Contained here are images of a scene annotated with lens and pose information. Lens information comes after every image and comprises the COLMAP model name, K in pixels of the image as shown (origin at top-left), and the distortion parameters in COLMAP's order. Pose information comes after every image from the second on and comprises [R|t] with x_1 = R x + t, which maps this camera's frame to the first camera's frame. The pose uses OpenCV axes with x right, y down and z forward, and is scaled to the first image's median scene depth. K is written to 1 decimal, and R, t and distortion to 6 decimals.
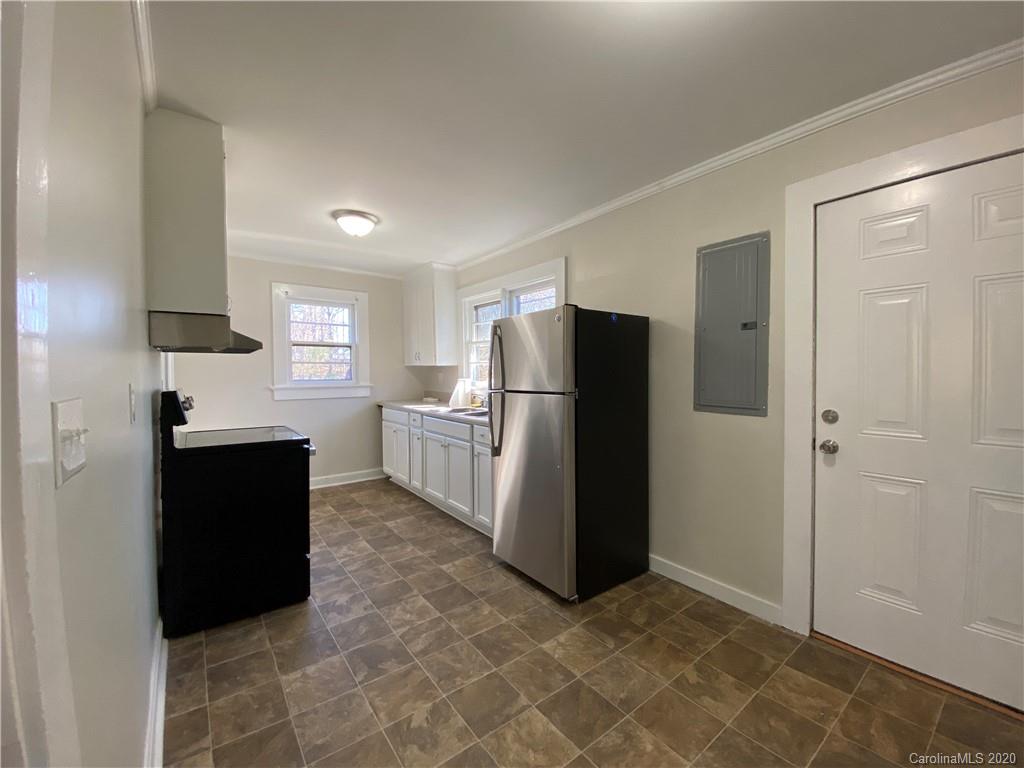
lens RADIAL K [[417.2, 0, 515.8], [0, 417.2, 375.2], [0, 0, 1]] dist [-0.027051, -0.000016]
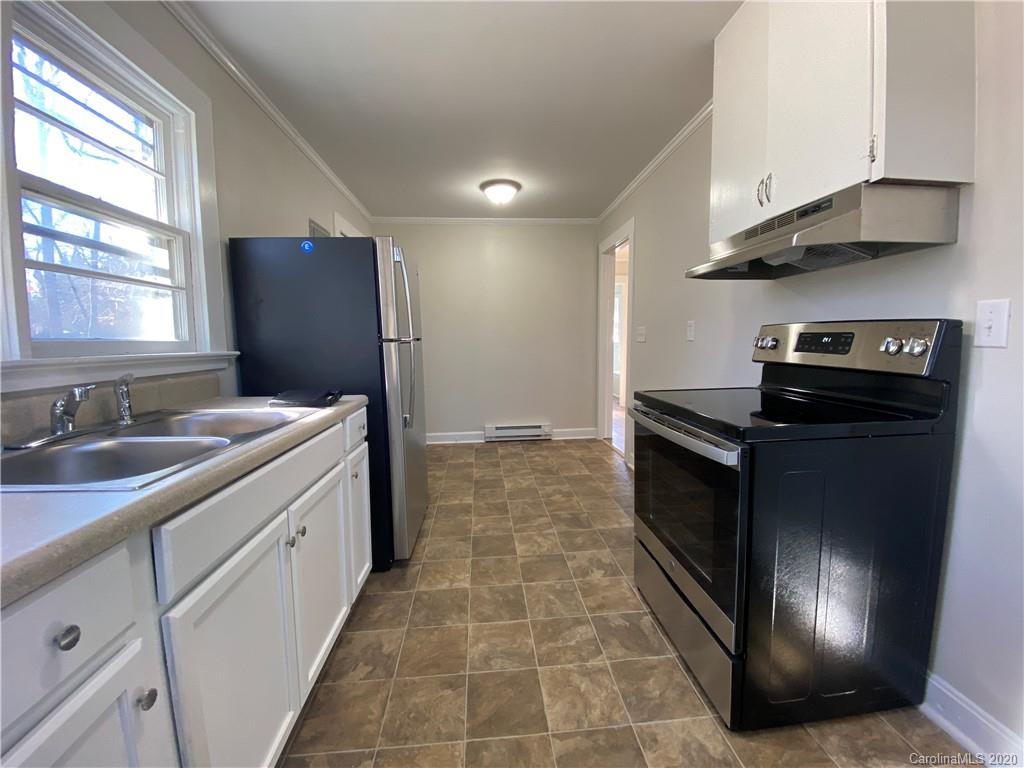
lens RADIAL K [[417.2, 0, 515.8], [0, 417.2, 375.2], [0, 0, 1]] dist [-0.027051, -0.000016]
pose [[-0.845148, -0.028211, 0.533787, -0.781497], [0.027782, 0.994938, 0.096569, 0.037332], [-0.533810, 0.096445, -0.840087, 1.909448]]
